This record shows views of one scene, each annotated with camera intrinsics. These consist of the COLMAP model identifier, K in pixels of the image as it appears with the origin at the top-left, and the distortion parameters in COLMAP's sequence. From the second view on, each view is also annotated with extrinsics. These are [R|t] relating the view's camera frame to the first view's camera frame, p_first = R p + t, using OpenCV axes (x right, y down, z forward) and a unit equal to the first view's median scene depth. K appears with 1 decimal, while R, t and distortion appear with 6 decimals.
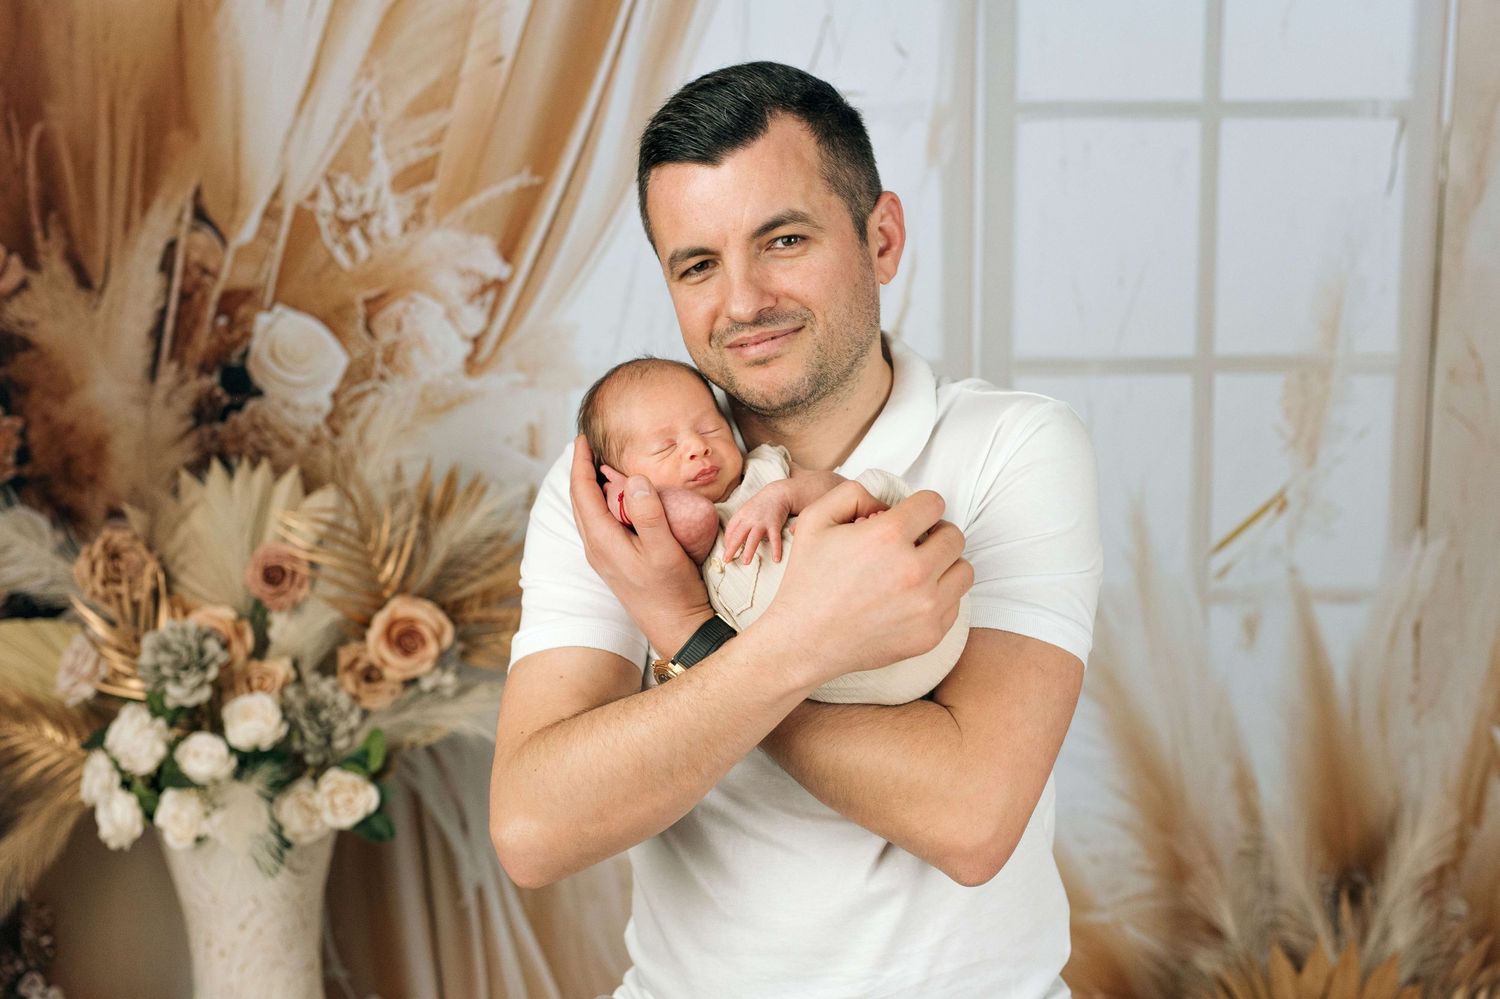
lens RADIAL K [[2054.2, 0, 725.7], [0, 2054.2, 473.9], [0, 0, 1]] dist [-0.004113, 0.000000]
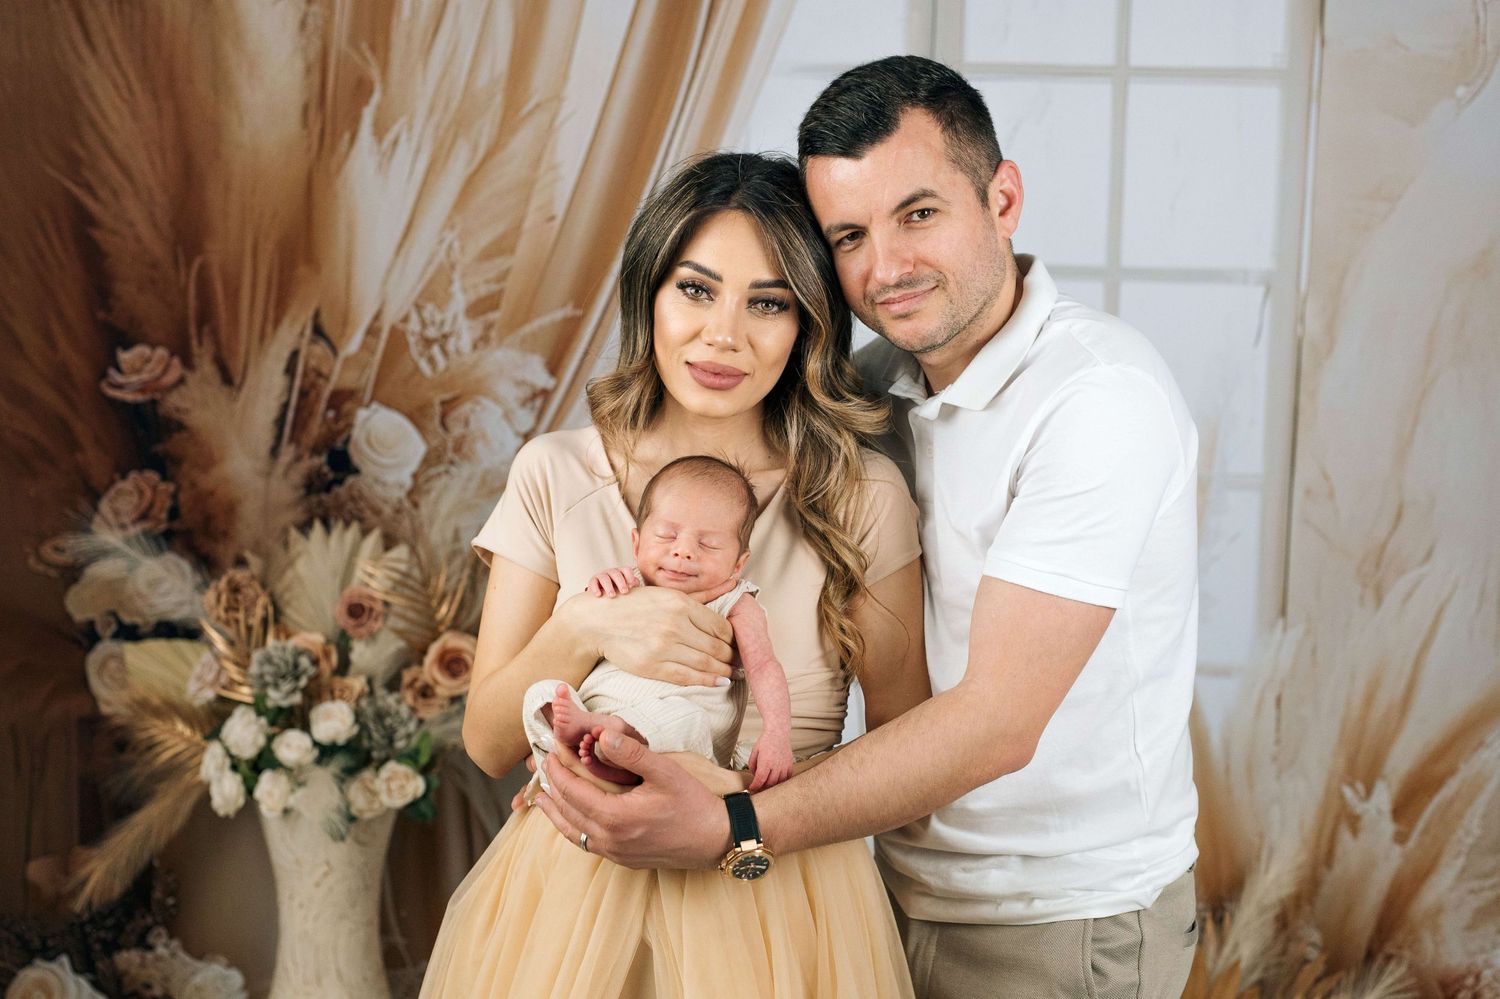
lens RADIAL K [[2054.2, 0, 726.2], [0, 2054.2, 492.4], [0, 0, 1]] dist [-0.004113, 0.000000]
pose [[0.995720, 0.038779, -0.083897, 0.111423], [-0.043150, 0.997770, -0.050928, 0.029447], [0.081735, 0.054330, 0.995172, -0.255597]]
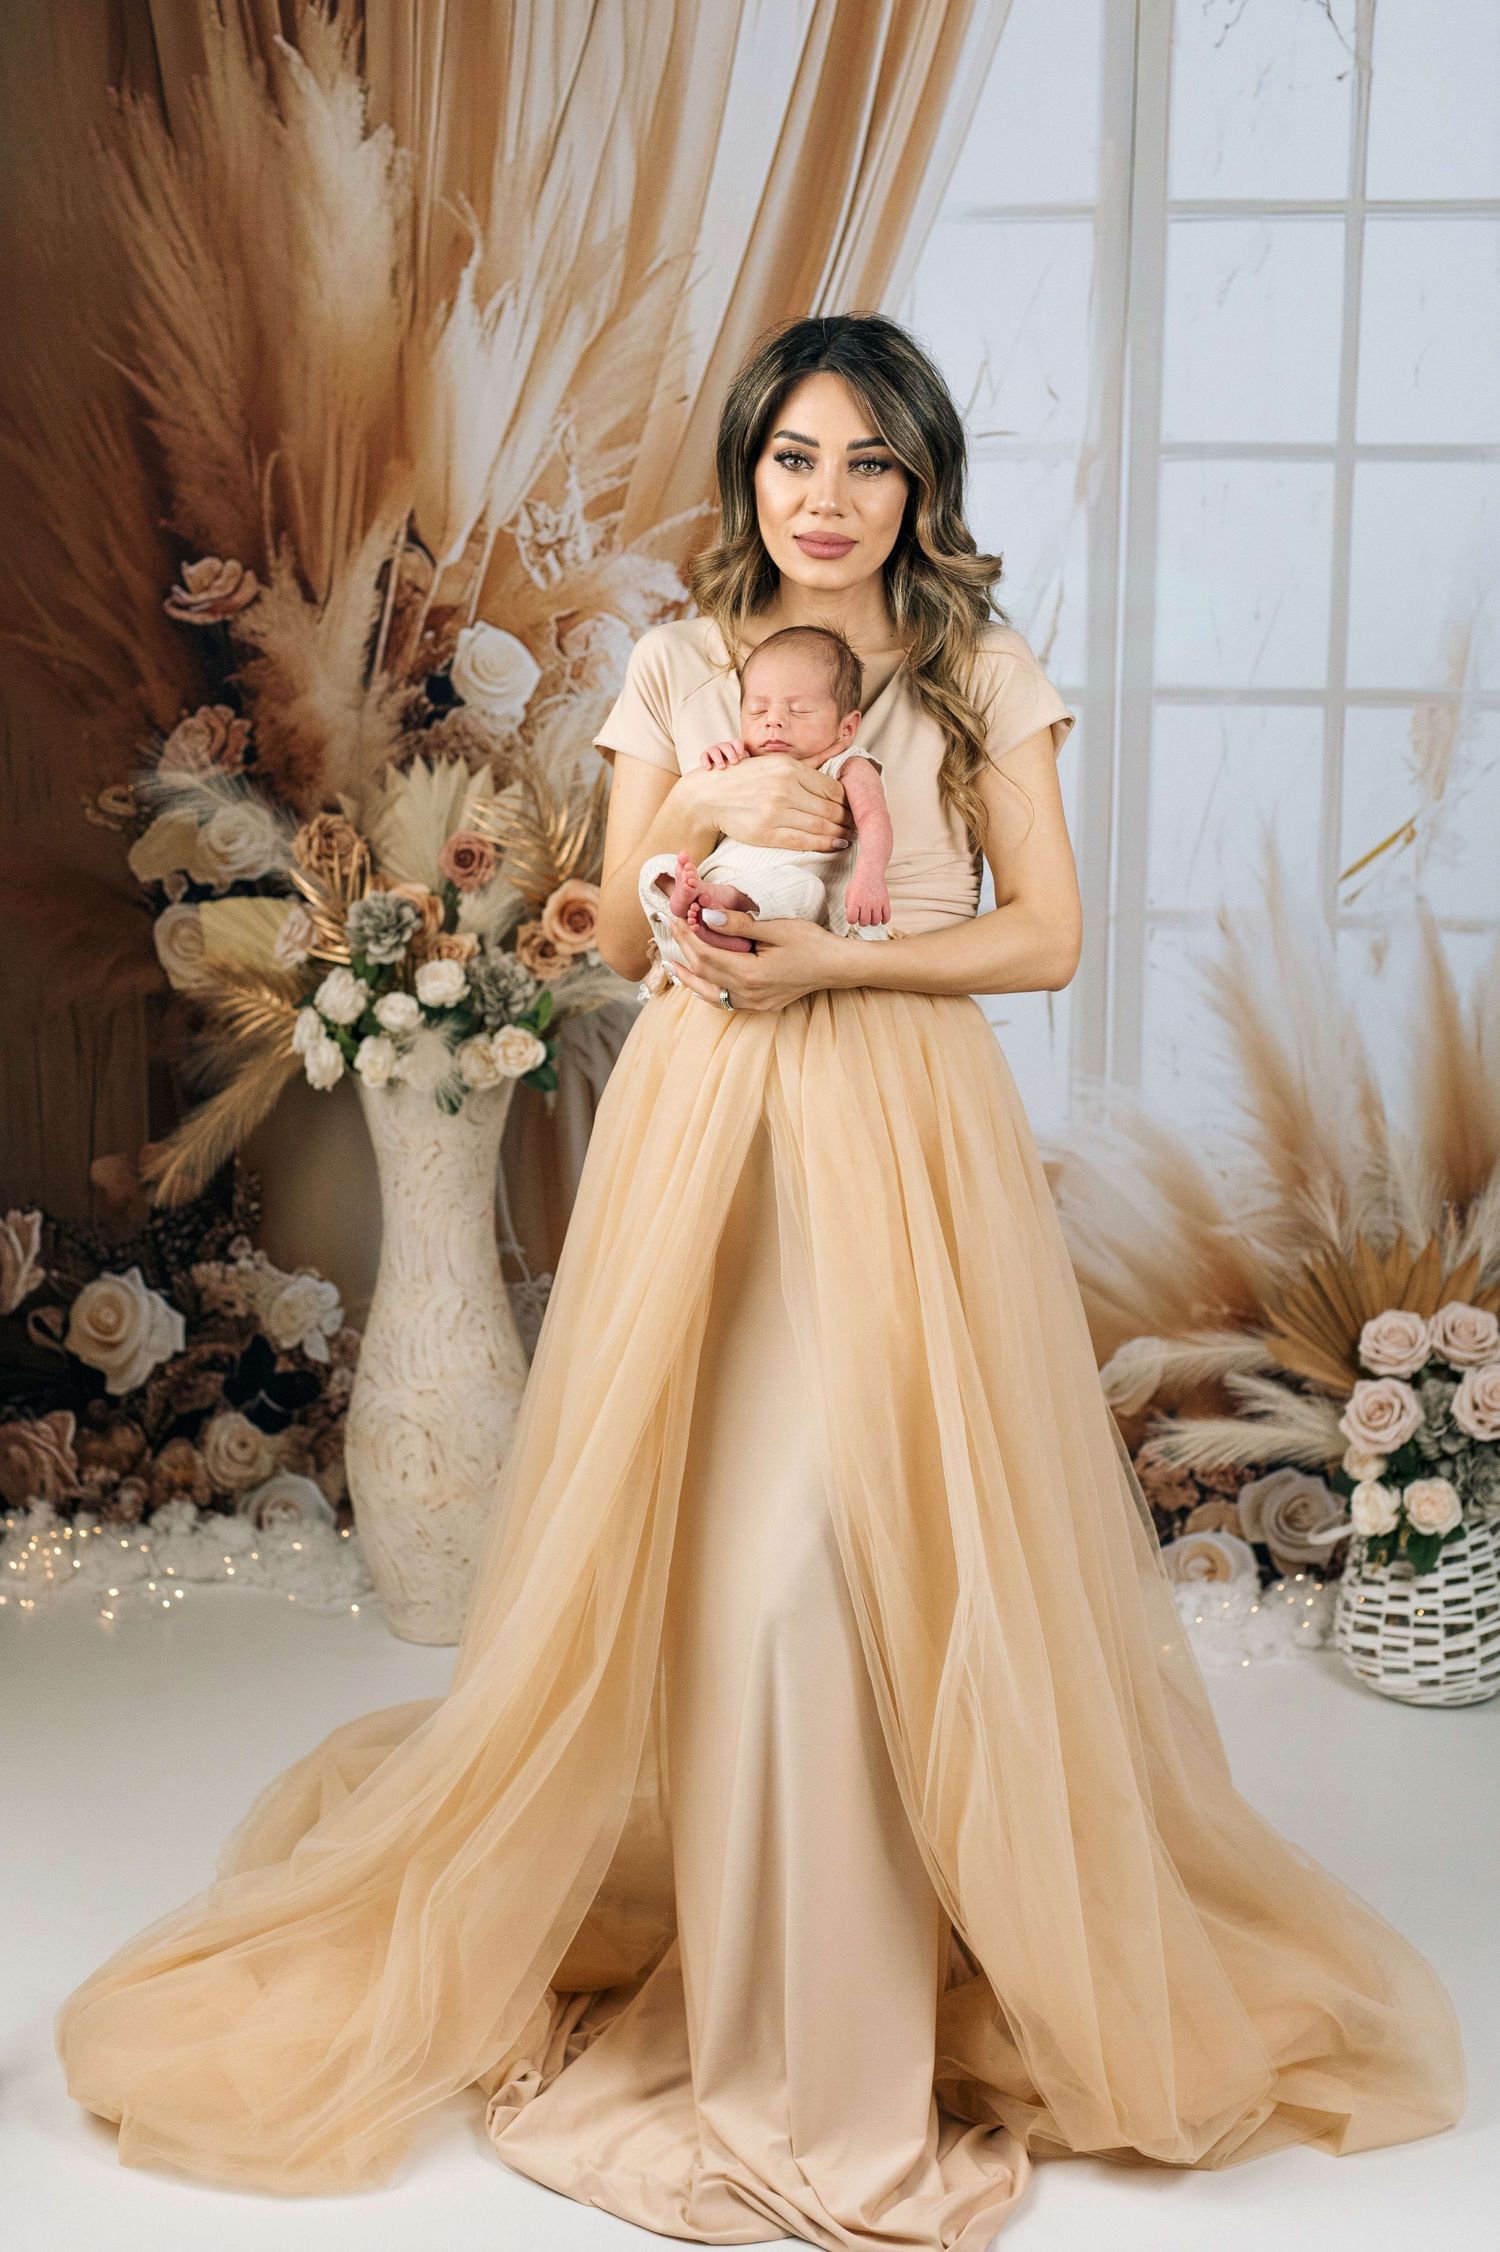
lens RADIAL K [[3084.1, 0, 737.6], [0, 3084.1, 1133.5], [0, 0, 1]] dist [-0.004113, 0.000000]
pose [[0.987084, 0.046663, -0.153257, 0.186412], [-0.039495, 0.997994, 0.049484, 0.105567], [0.155258, -0.042792, 0.986947, -0.626166]]
